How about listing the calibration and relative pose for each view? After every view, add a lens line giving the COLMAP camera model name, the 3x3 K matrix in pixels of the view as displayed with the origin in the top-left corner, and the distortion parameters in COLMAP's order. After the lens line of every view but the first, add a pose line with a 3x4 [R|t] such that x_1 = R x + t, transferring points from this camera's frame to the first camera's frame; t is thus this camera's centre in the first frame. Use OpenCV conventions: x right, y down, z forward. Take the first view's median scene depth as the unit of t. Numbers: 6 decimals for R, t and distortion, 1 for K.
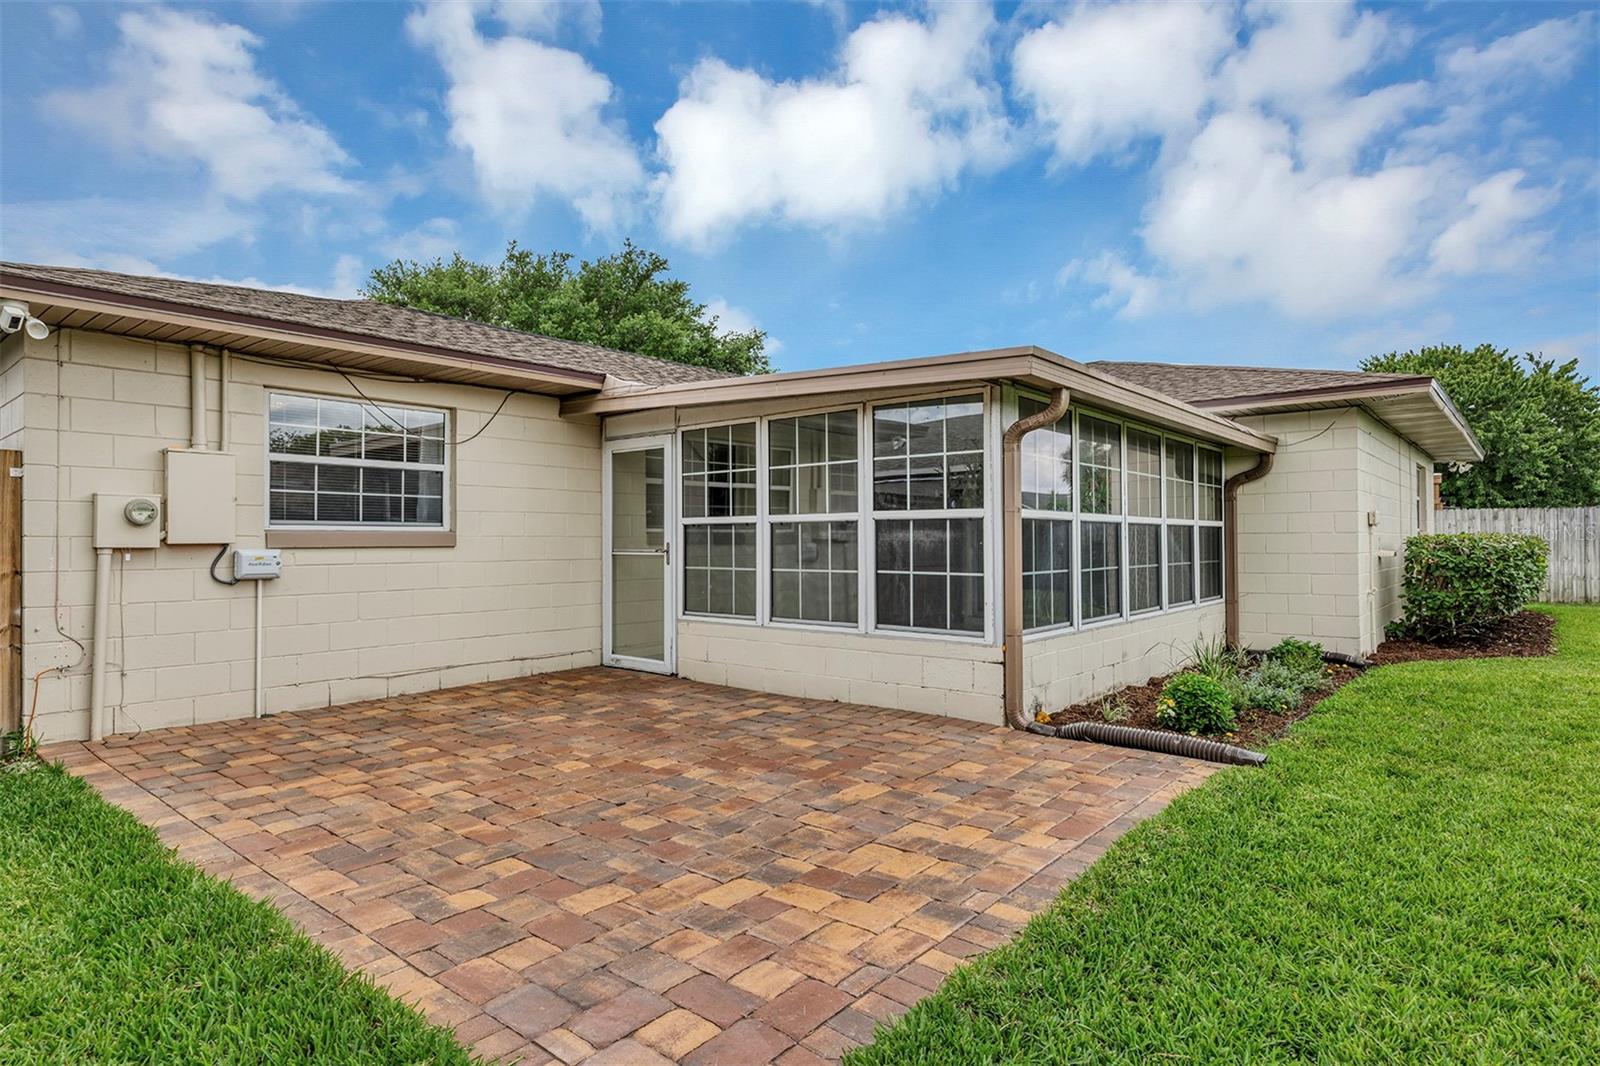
lens RADIAL K [[881.3, 0, 793.7], [0, 881.3, 533.1], [0, 0, 1]] dist [-0.001437, -0.000394]
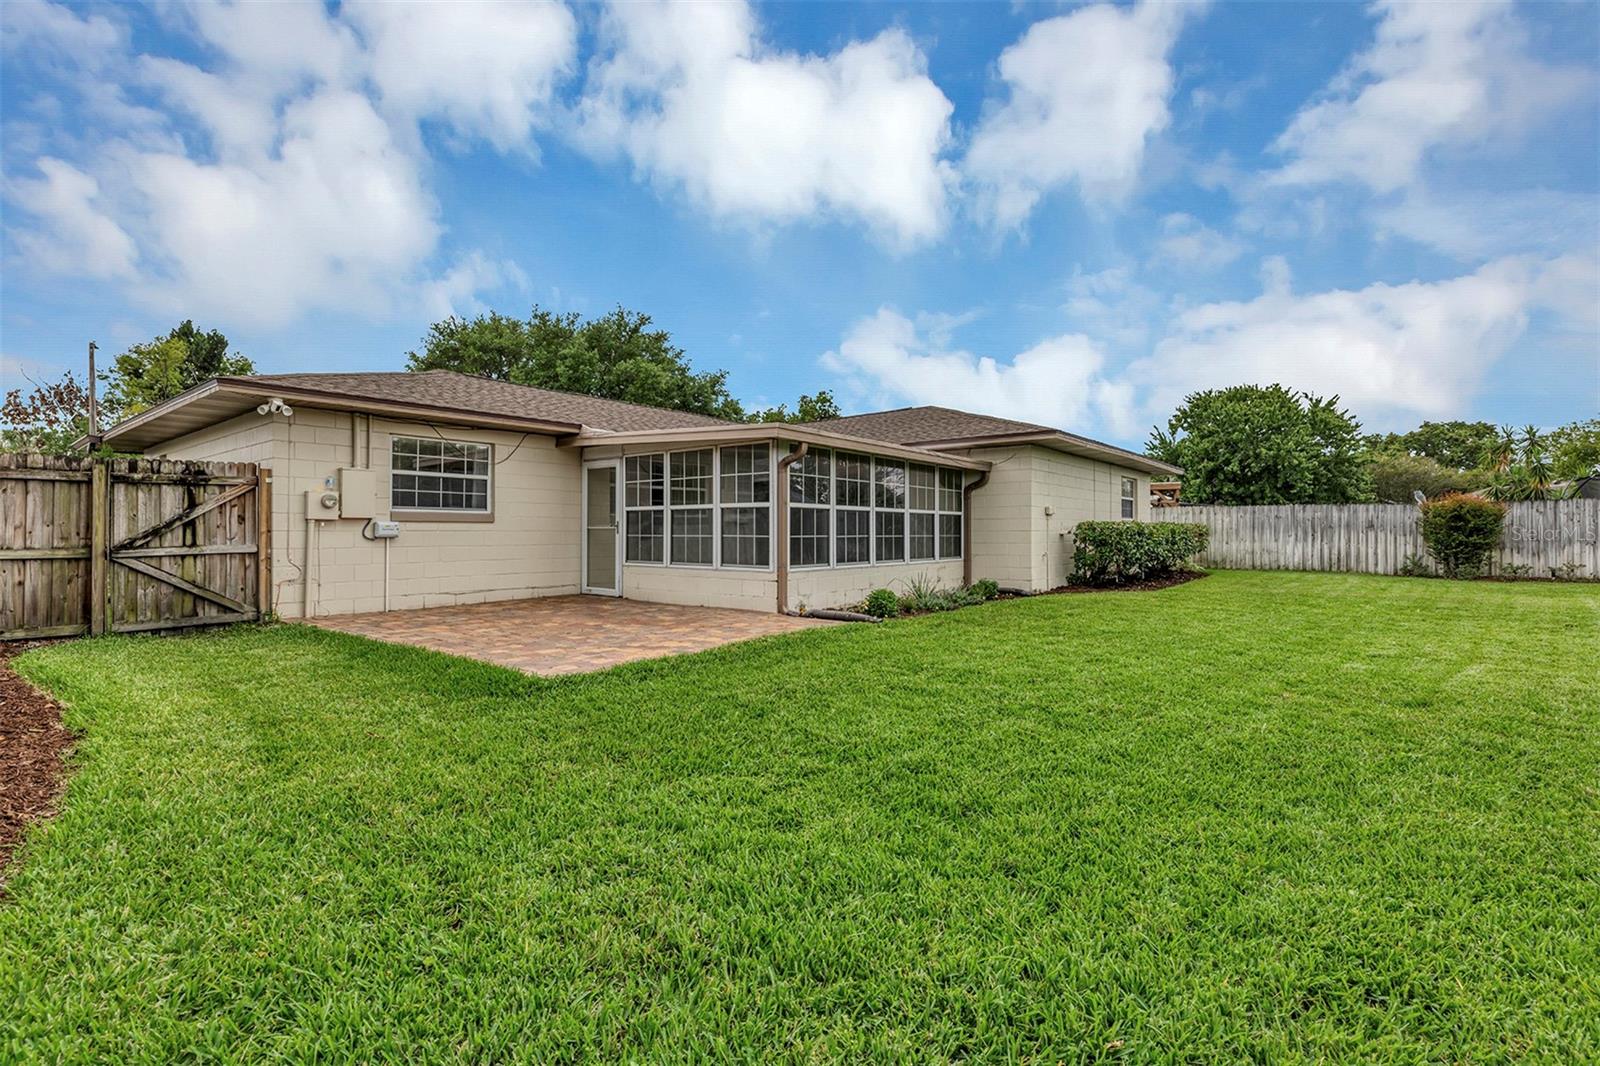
lens RADIAL K [[725.8, 0, 796.2], [0, 725.8, 531.8], [0, 0, 1]] dist [0.000080, -0.000106]
pose [[0.999588, 0.006056, 0.028070, 0.170408], [-0.006341, 0.999929, 0.010058, 0.015098], [-0.028007, -0.010232, 0.999555, -0.444071]]
